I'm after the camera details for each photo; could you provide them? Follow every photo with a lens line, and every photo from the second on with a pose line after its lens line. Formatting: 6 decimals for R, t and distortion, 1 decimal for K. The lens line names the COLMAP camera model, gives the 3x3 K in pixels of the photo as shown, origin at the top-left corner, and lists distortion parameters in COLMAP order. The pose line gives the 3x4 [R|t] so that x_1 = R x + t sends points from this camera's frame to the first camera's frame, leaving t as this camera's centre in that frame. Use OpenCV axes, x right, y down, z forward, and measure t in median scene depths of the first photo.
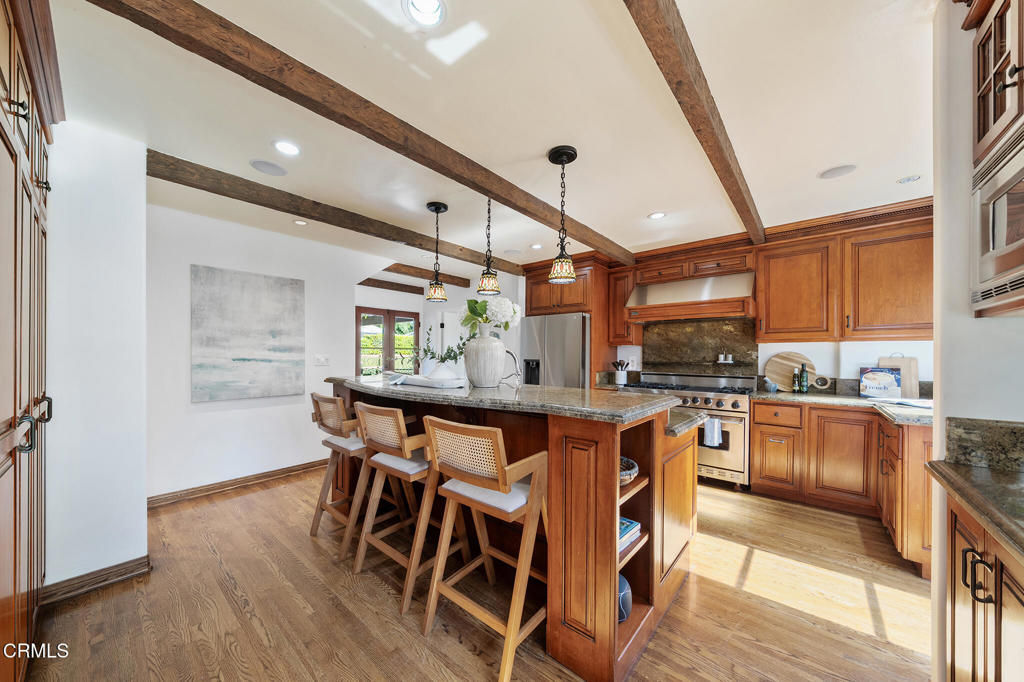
lens RADIAL K [[356.2, 0, 511.6], [0, 356.2, 348.9], [0, 0, 1]] dist [0.002517, -0.000291]
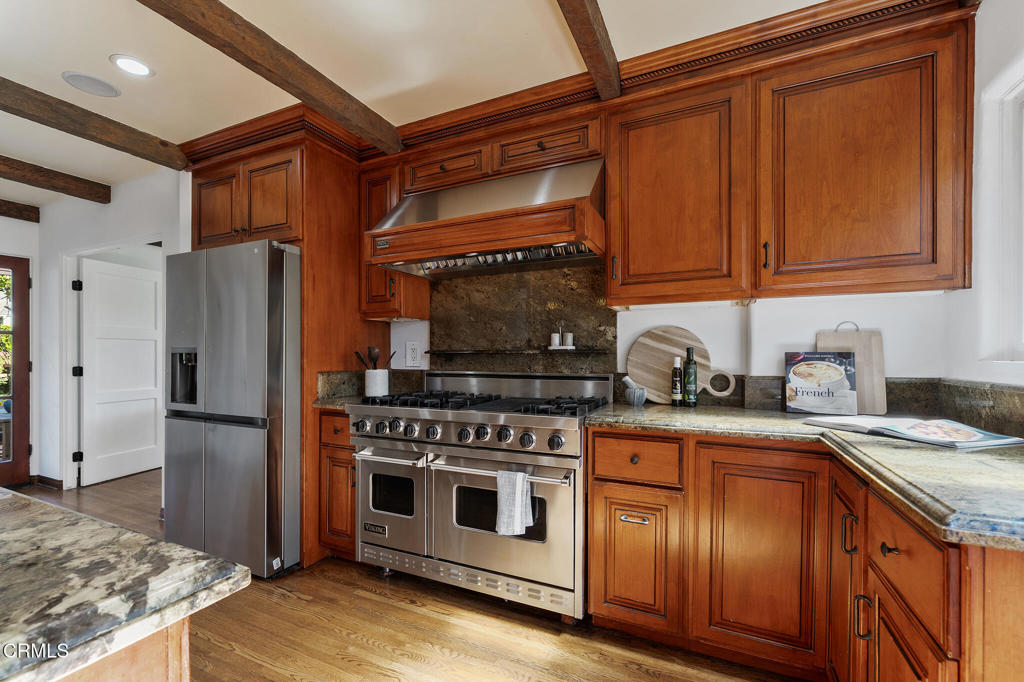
lens RADIAL K [[439.5, 0, 511.4], [0, 439.5, 345.8], [0, 0, 1]] dist [0.009958, -0.000811]
pose [[0.965352, -0.001125, 0.260947, 0.423259], [0.002288, 0.999989, -0.004151, 0.041506], [-0.260940, 0.004605, 0.965344, 0.478104]]
